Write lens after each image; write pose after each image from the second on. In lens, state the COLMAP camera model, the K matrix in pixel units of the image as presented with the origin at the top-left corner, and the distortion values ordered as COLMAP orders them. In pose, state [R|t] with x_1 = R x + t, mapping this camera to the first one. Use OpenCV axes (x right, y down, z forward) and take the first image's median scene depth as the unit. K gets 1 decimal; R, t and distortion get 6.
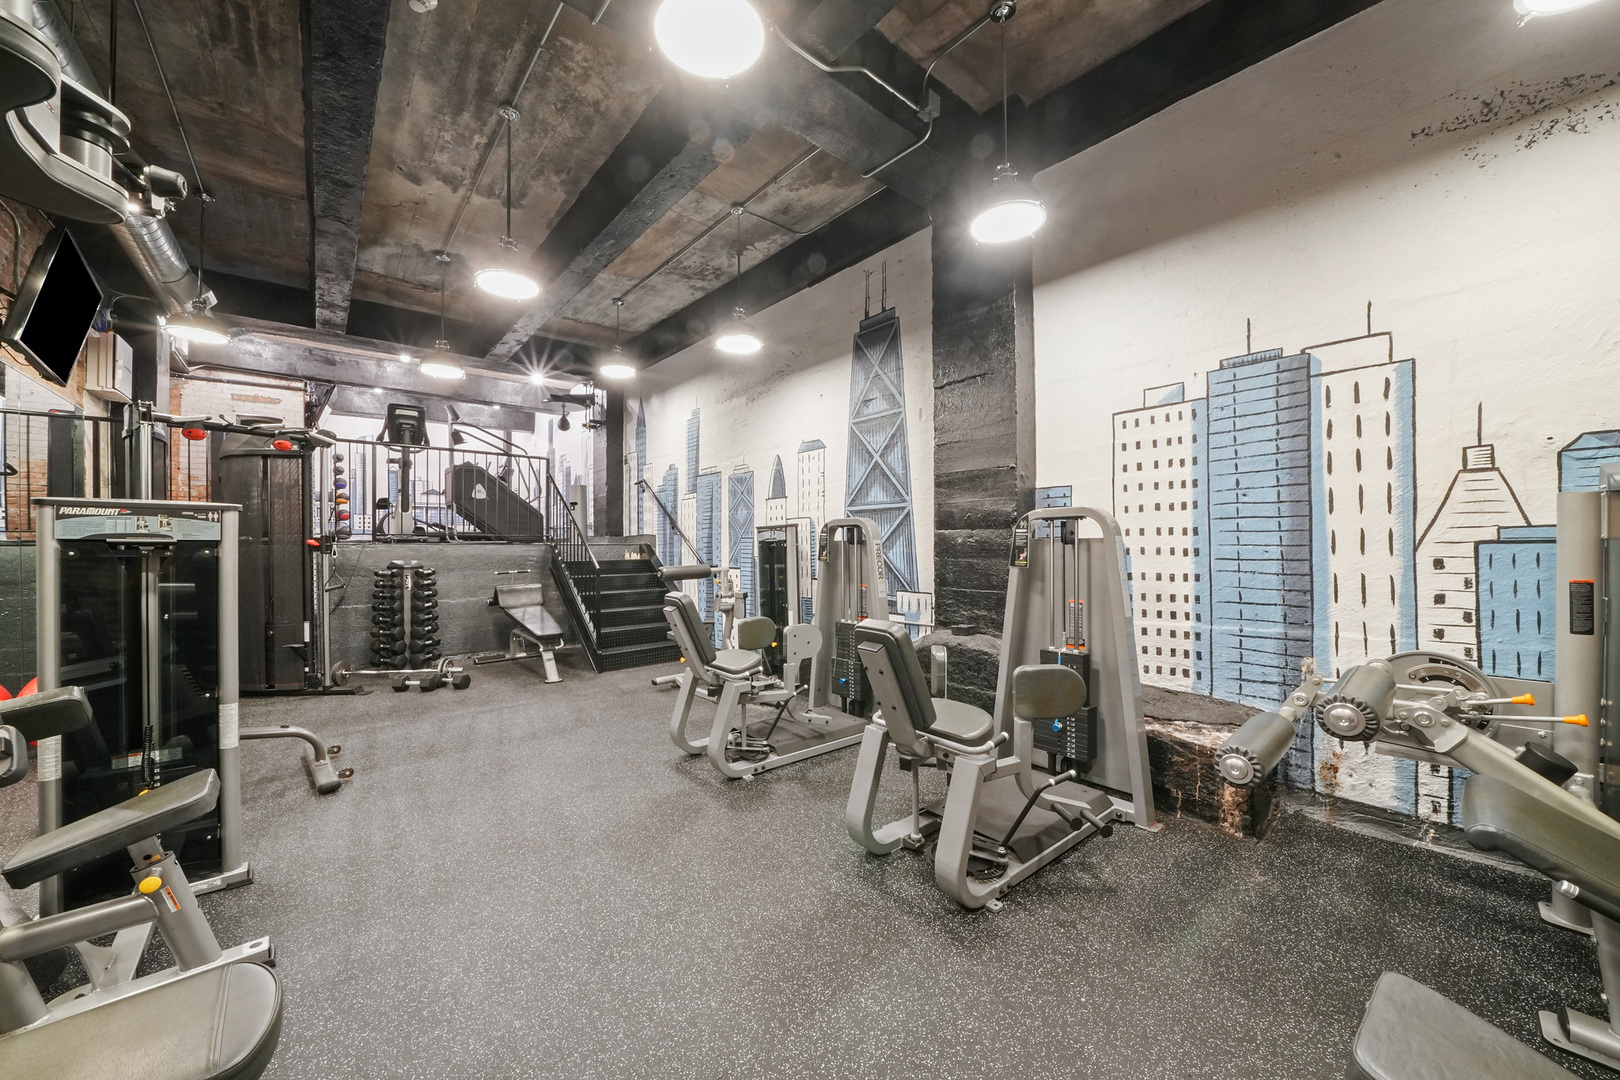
lens RADIAL K [[598.3, 0, 811.9], [0, 598.3, 548.9], [0, 0, 1]] dist [-0.004059, -0.000313]
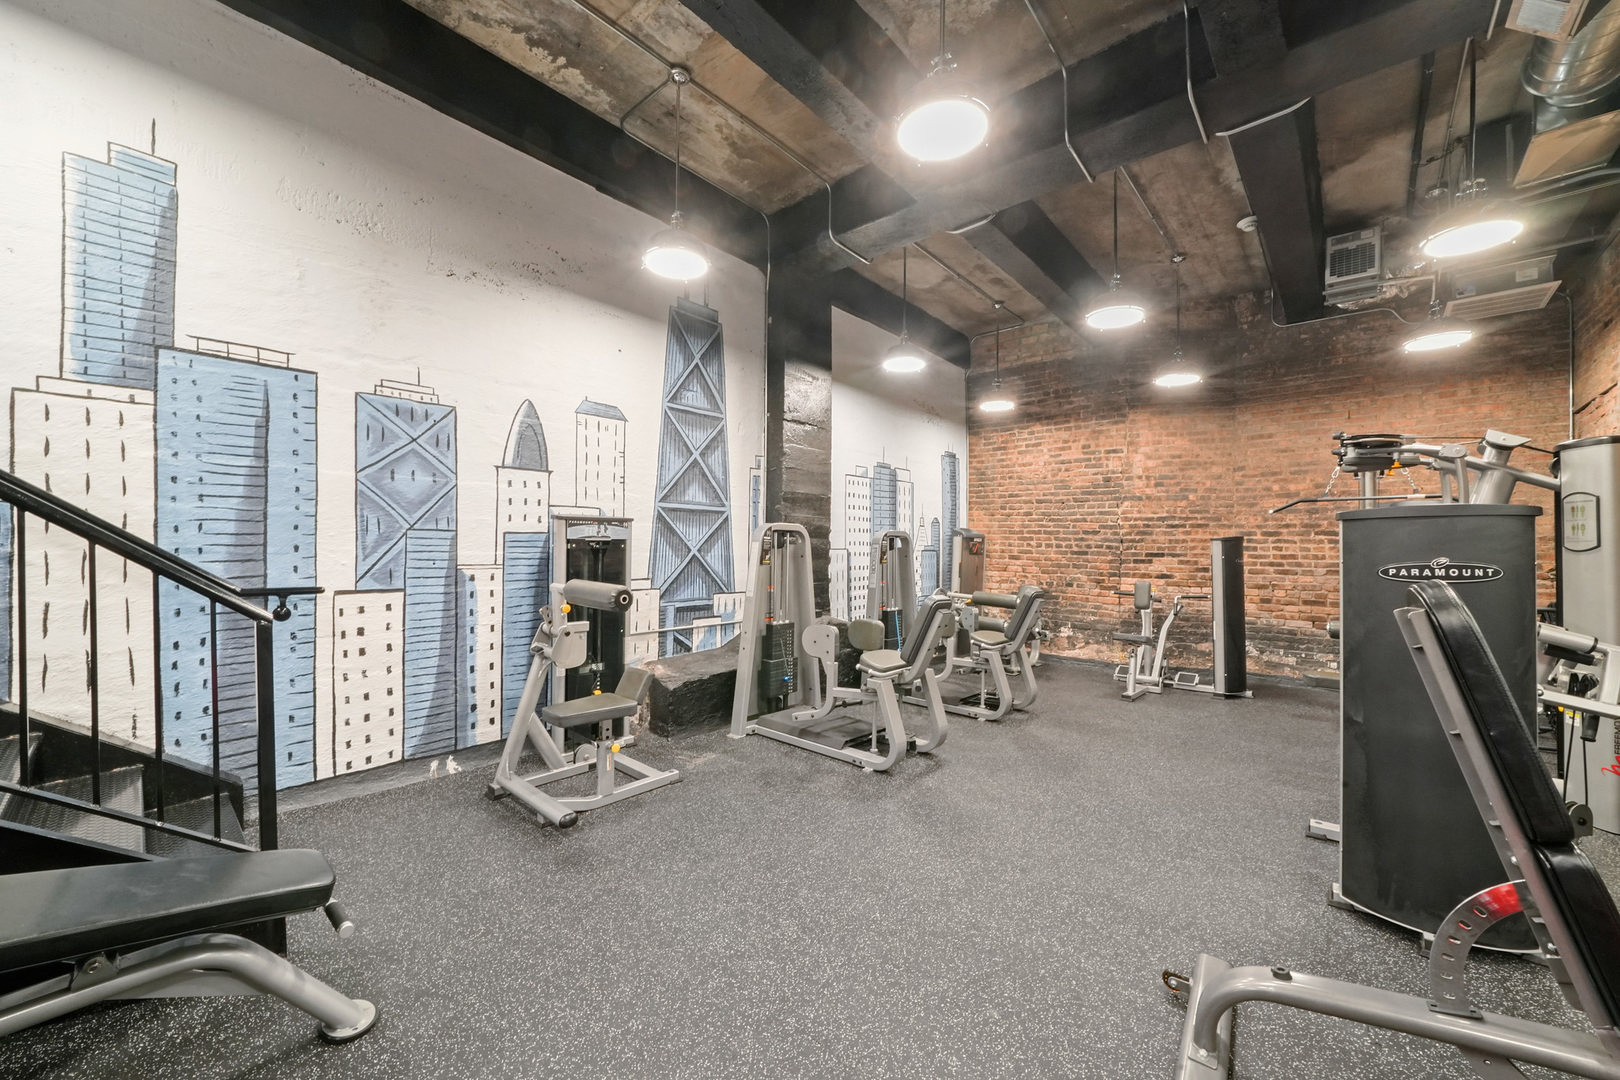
lens RADIAL K [[624.9, 0, 816.5], [0, 624.9, 543.2], [0, 0, 1]] dist [-0.000578, 0.000060]
pose [[-0.157217, 0.010014, 0.987513, -0.923093], [-0.008618, 0.999897, -0.011511, -0.004342], [-0.987526, -0.010320, -0.157115, 1.000910]]
